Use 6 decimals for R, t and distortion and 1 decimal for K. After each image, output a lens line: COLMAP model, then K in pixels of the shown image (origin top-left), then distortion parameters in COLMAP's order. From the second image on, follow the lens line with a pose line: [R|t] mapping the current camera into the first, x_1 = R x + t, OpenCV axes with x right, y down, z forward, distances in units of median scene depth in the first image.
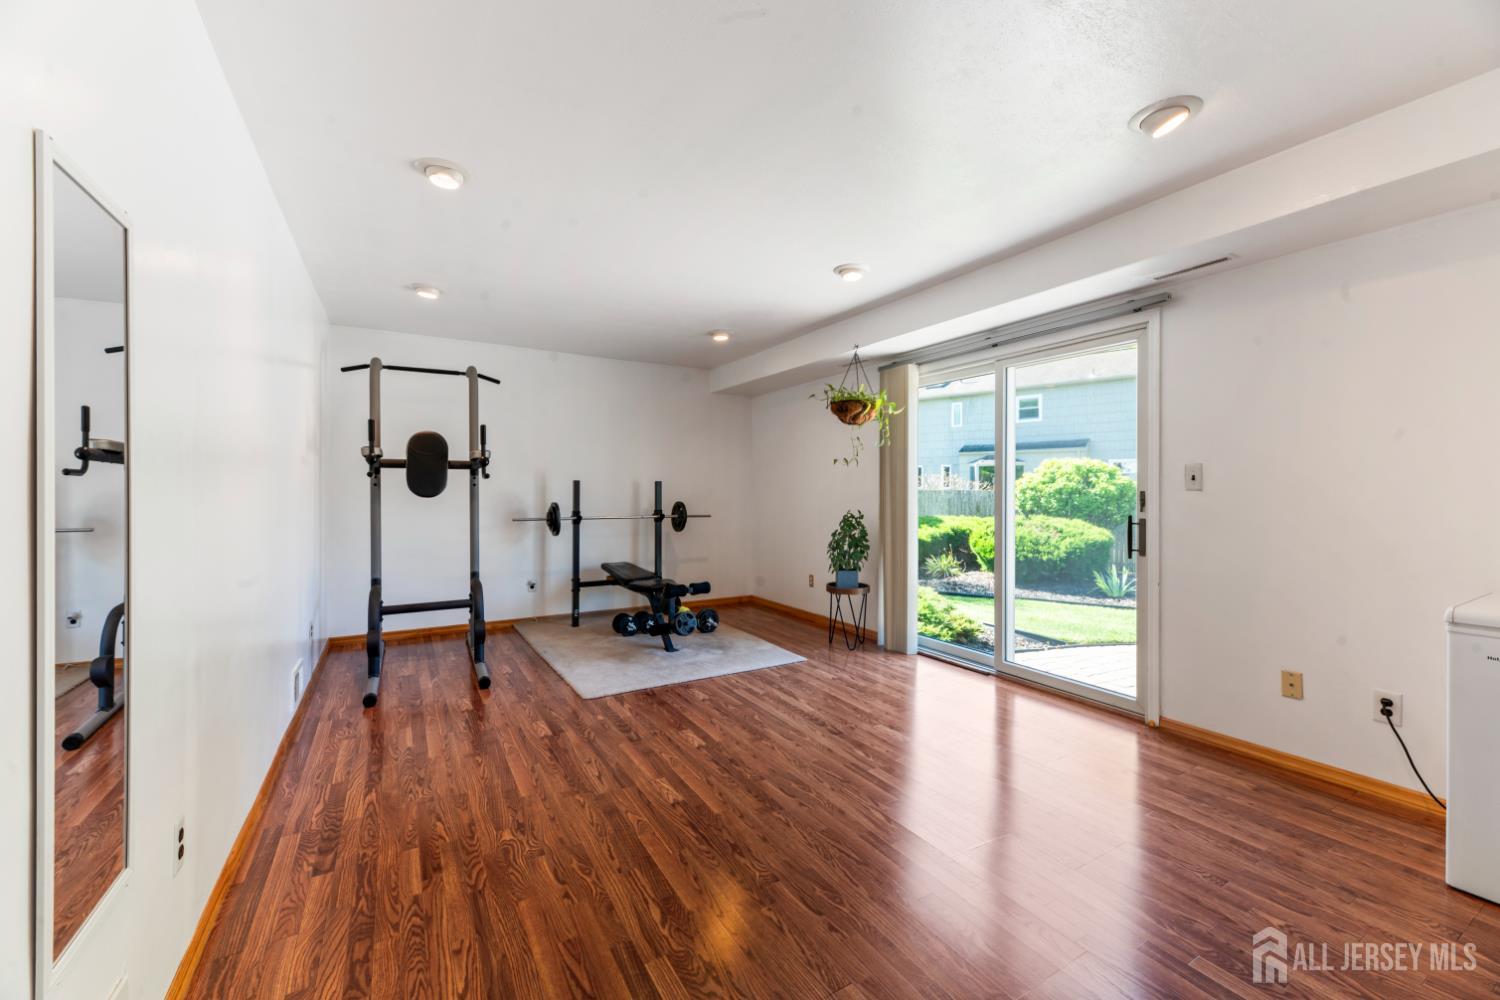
lens RADIAL K [[600.6, 0, 749.8], [0, 600.6, 495.8], [0, 0, 1]] dist [0.002390, -0.000080]
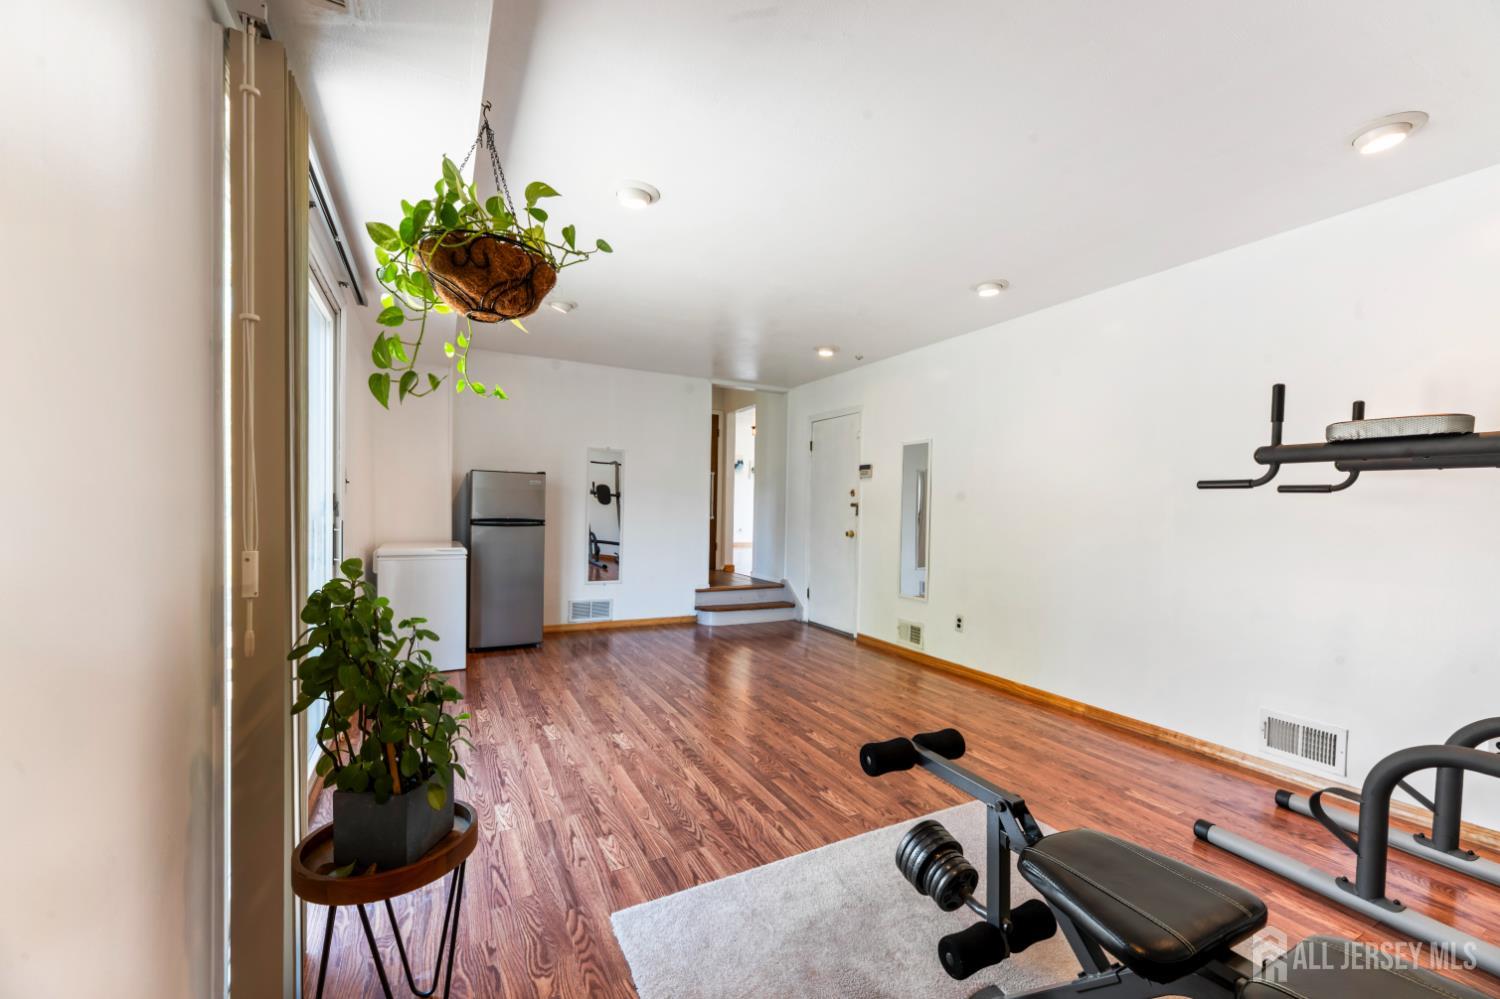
lens RADIAL K [[600.6, 0, 748.3], [0, 600.6, 507.3], [0, 0, 1]] dist [0.002390, -0.000080]
pose [[-0.998333, -0.022180, 0.053284, -0.014918], [-0.021718, 0.999721, 0.009243, -0.006297], [-0.053474, 0.008070, -0.998537, 1.792596]]
